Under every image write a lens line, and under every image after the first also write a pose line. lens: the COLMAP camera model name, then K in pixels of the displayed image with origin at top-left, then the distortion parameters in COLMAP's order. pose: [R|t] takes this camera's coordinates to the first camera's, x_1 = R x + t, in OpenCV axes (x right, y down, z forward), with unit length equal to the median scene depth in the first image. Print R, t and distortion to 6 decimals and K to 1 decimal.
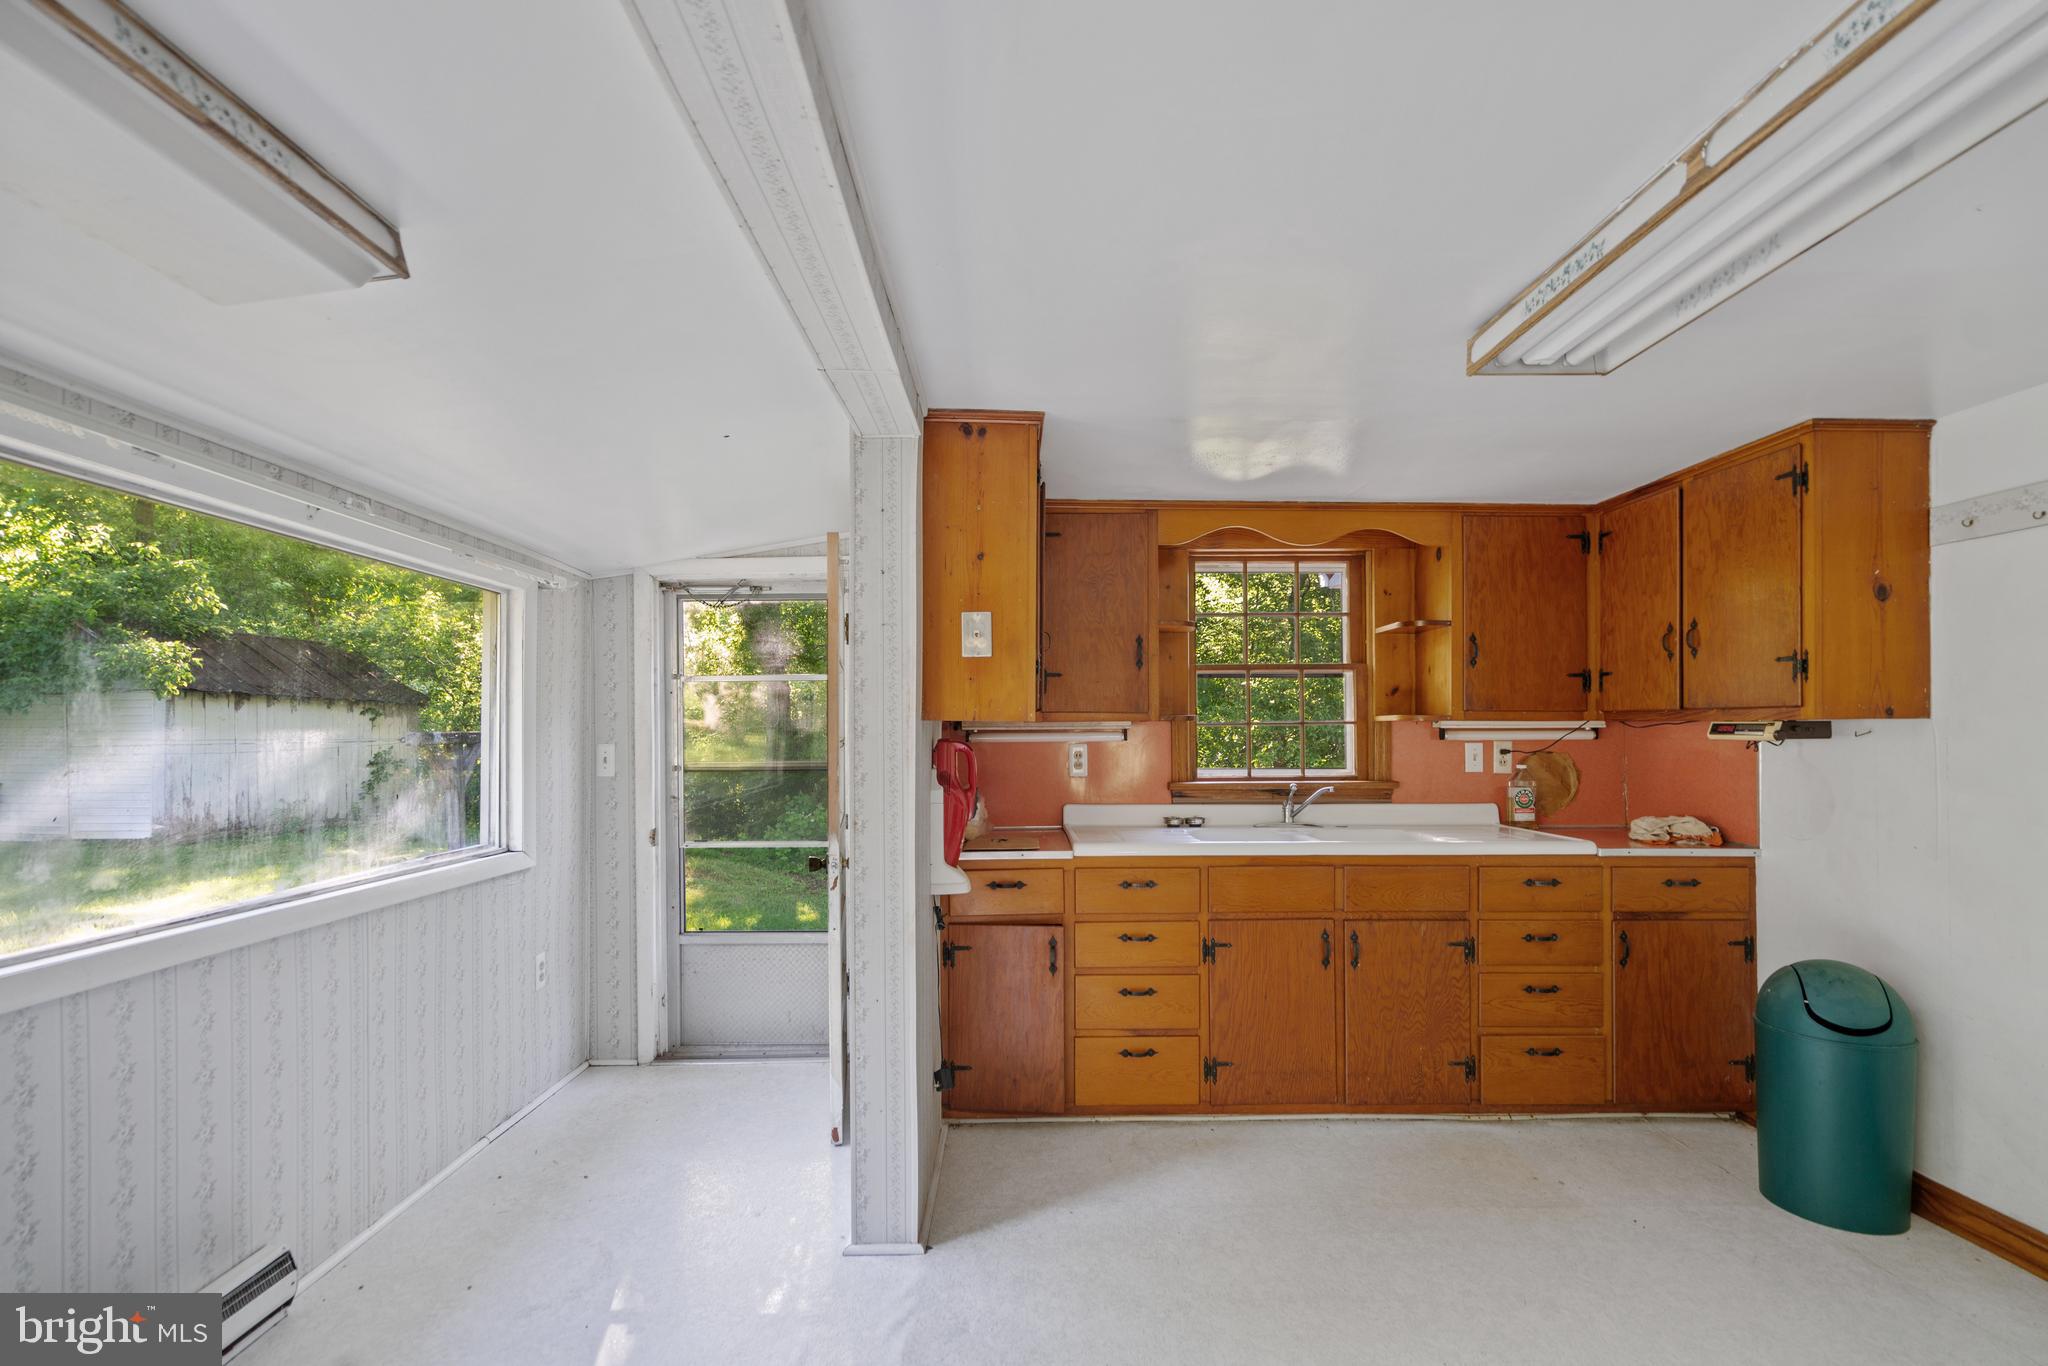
lens RADIAL K [[937.2, 0, 1034.1], [0, 937.2, 728.7], [0, 0, 1]] dist [0.000978, 0.001507]
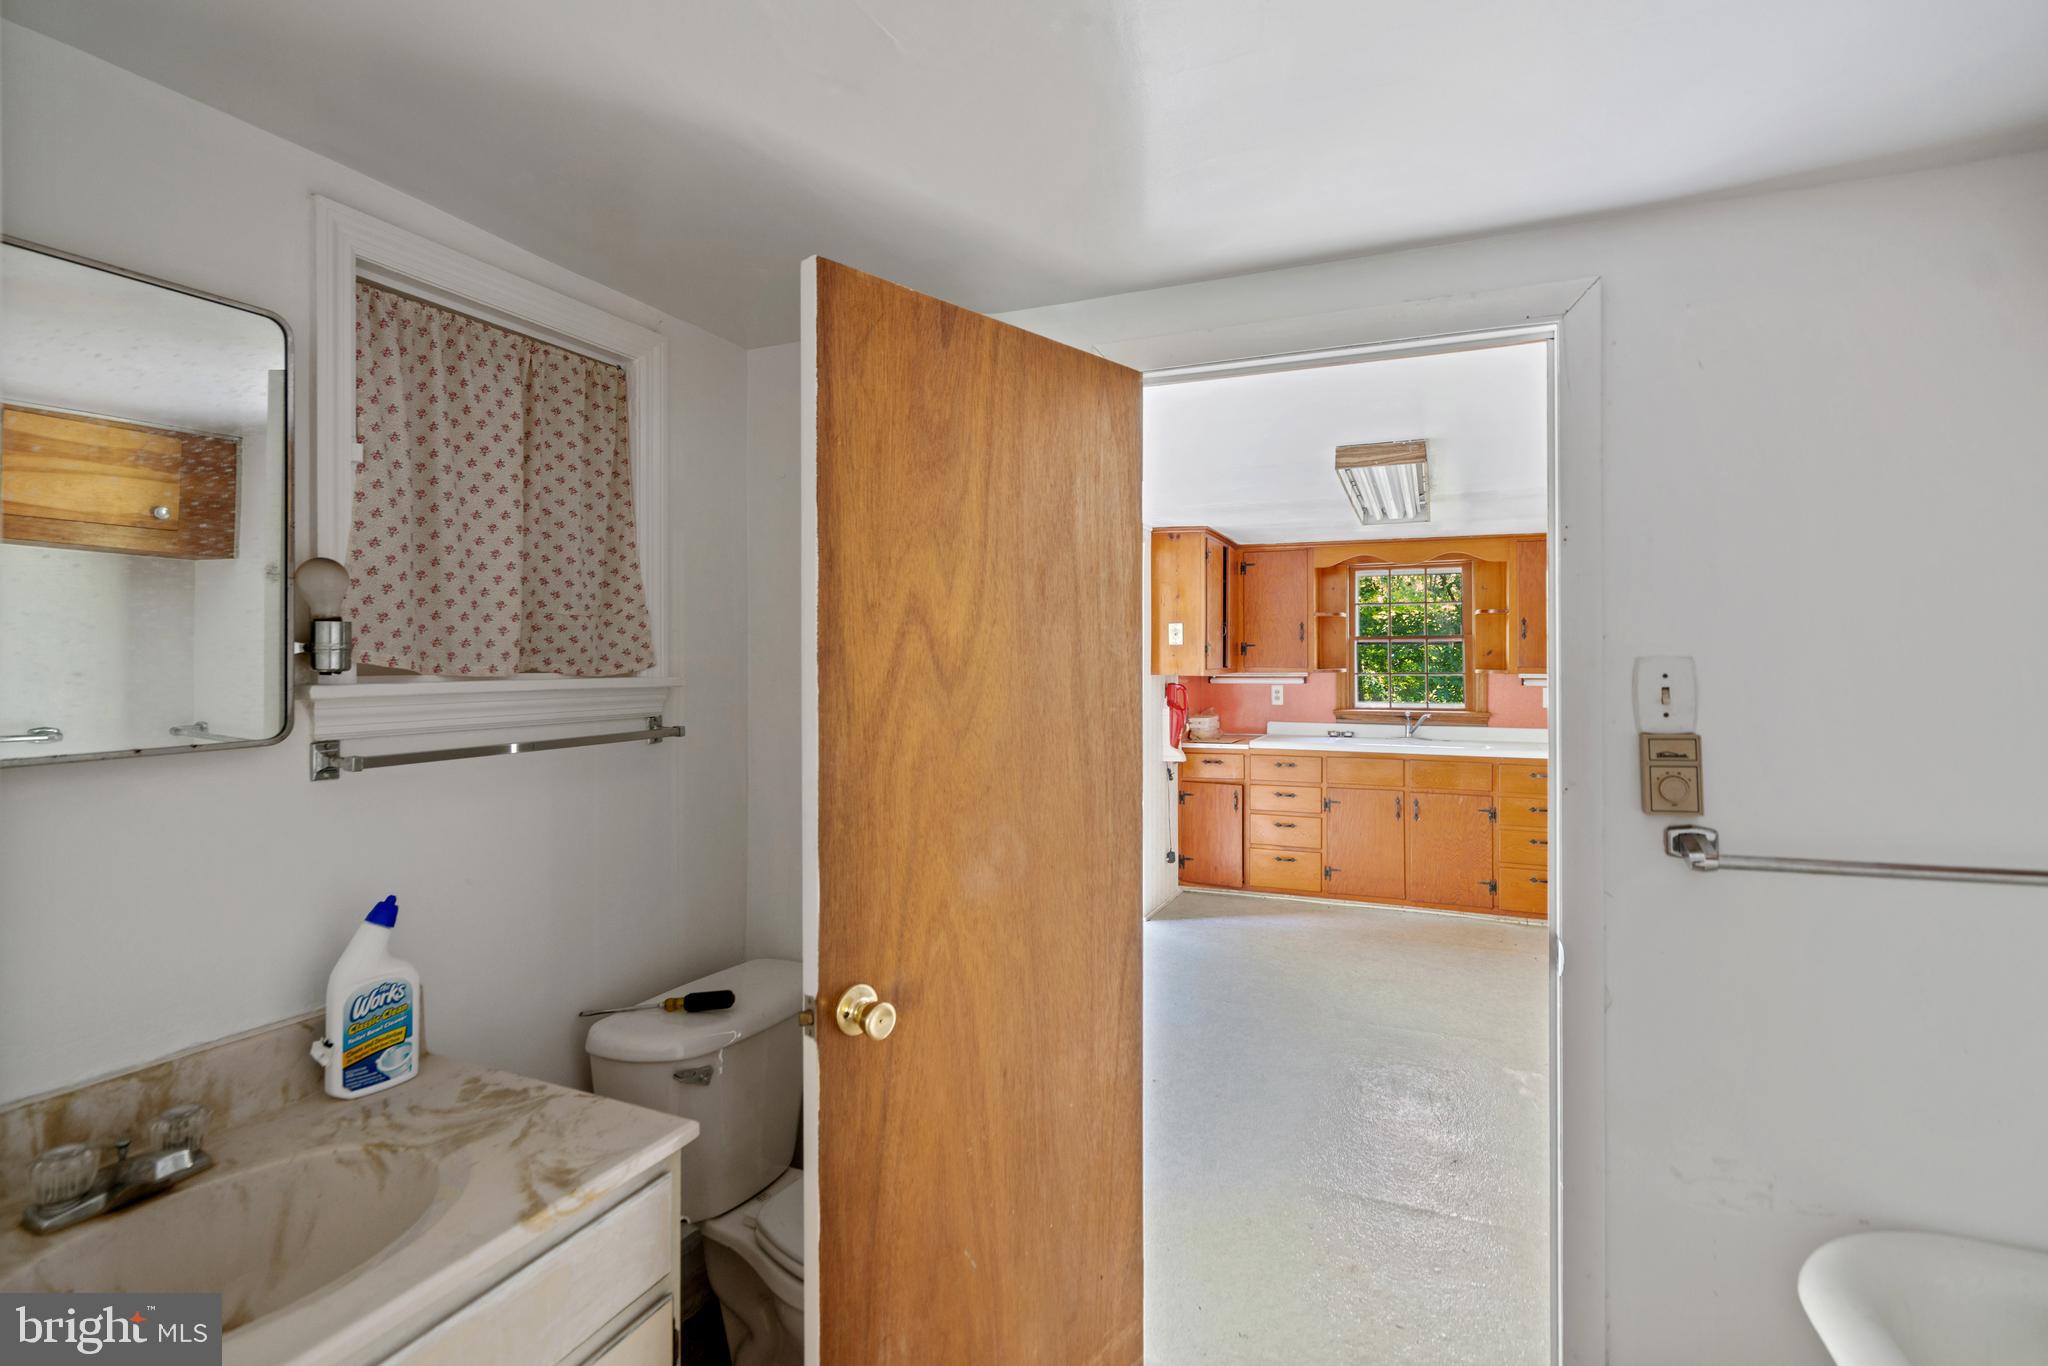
lens RADIAL K [[937.2, 0, 1050.3], [0, 937.2, 648.3], [0, 0, 1]] dist [0.000978, 0.001507]
pose [[0.917294, -0.002799, -0.398202, 0.409139], [-0.001563, 0.999942, -0.010629, -0.036836], [0.398208, 0.010373, 0.917236, -0.815855]]
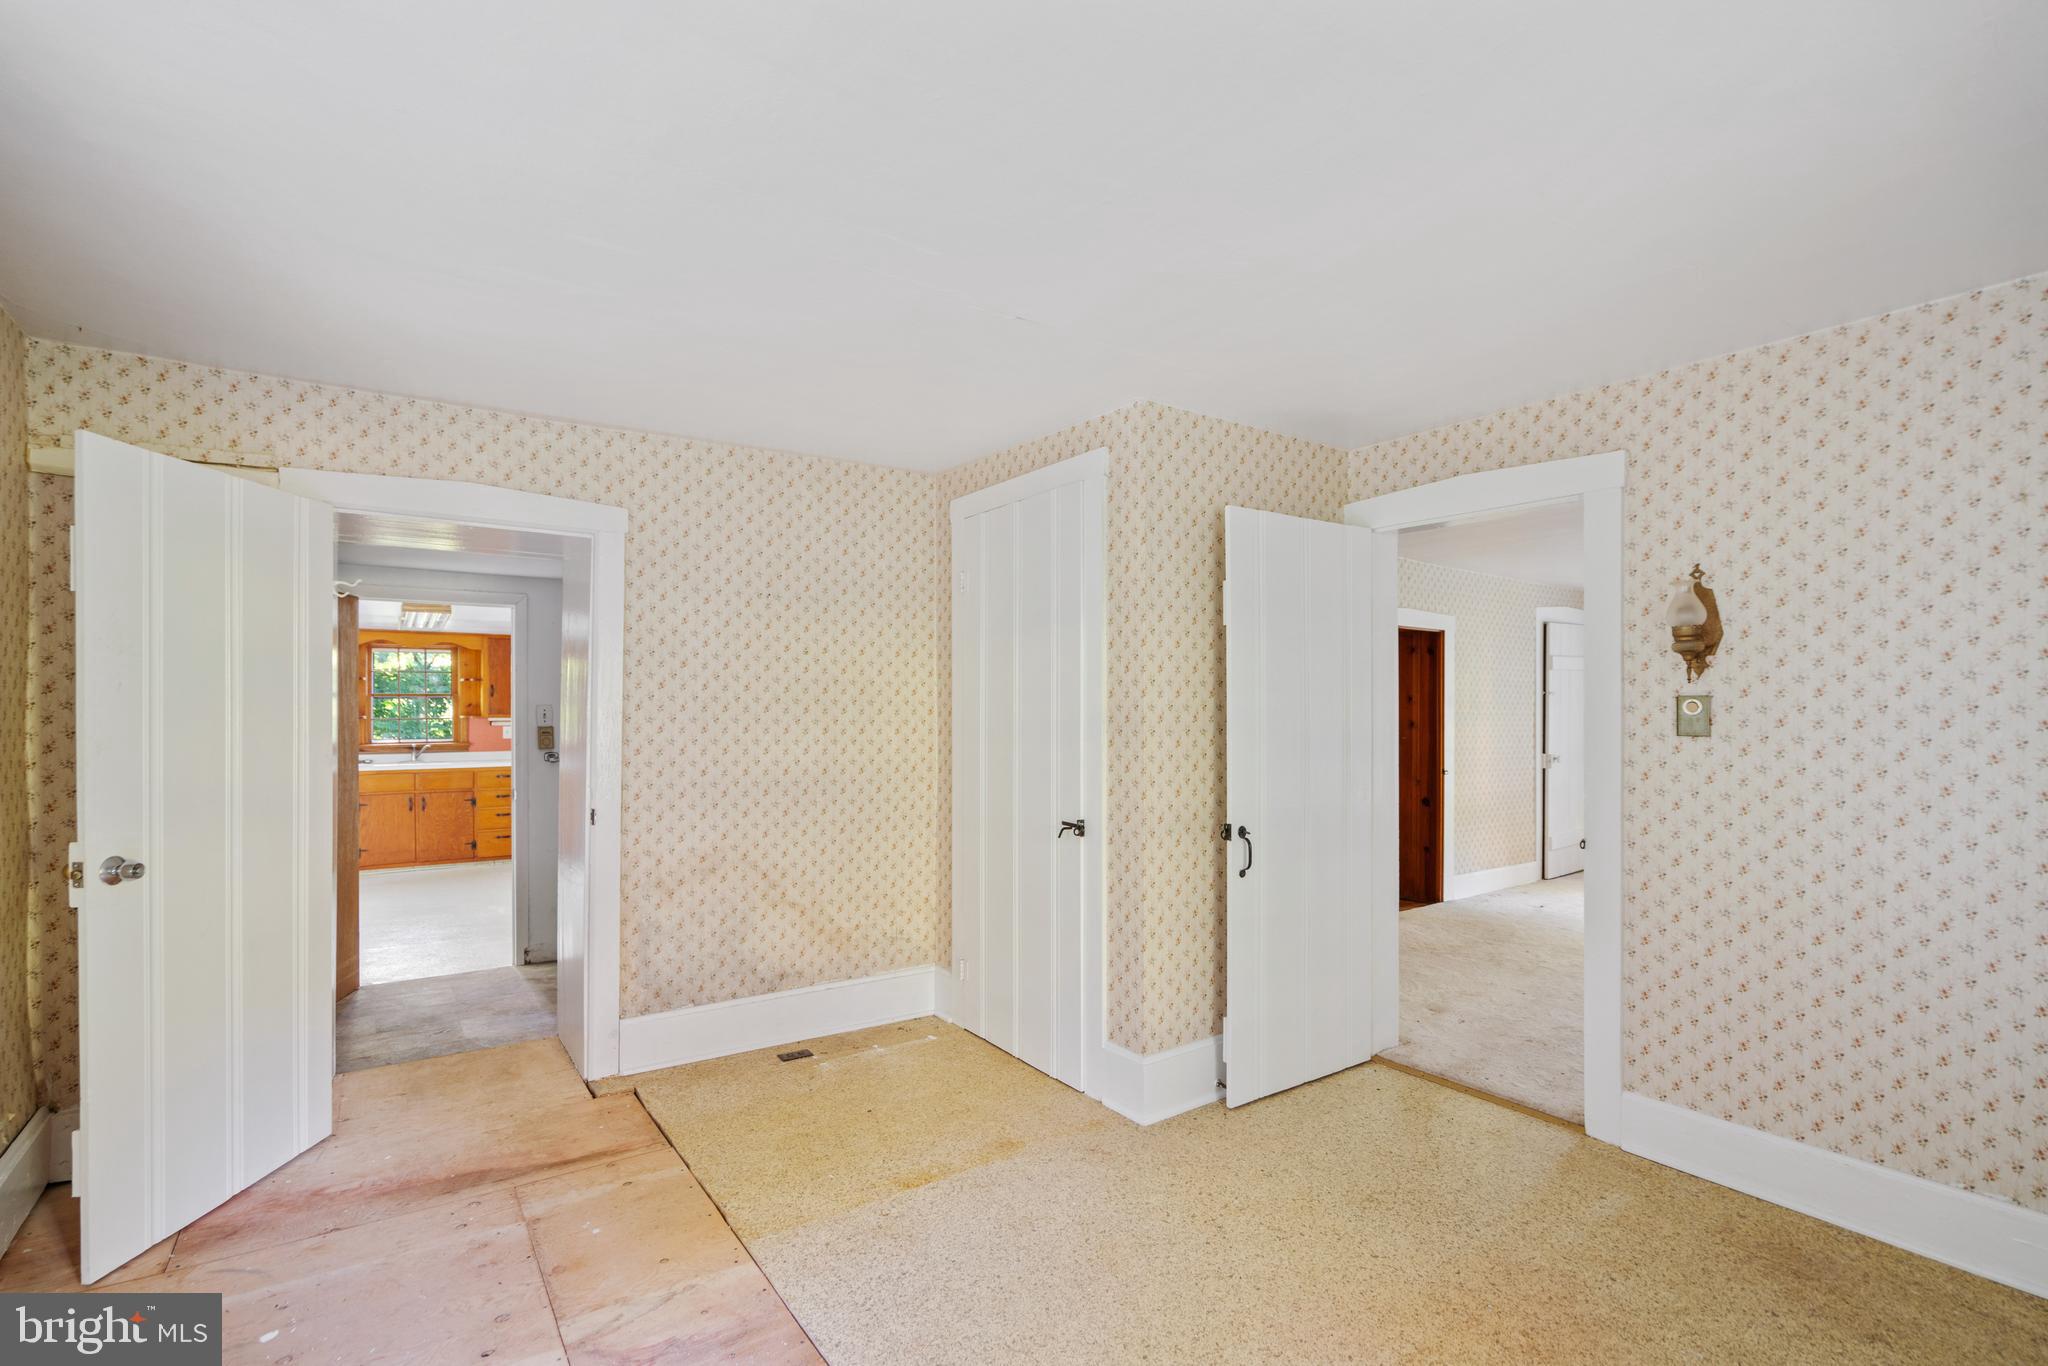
lens RADIAL K [[937.2, 0, 1018.7], [0, 937.2, 712.1], [0, 0, 1]] dist [0.000978, 0.001507]
pose [[0.831837, -0.001746, 0.555017, 0.267978], [-0.000067, 0.999995, 0.003247, -0.037606], [-0.555020, -0.002738, 0.831833, -2.183326]]
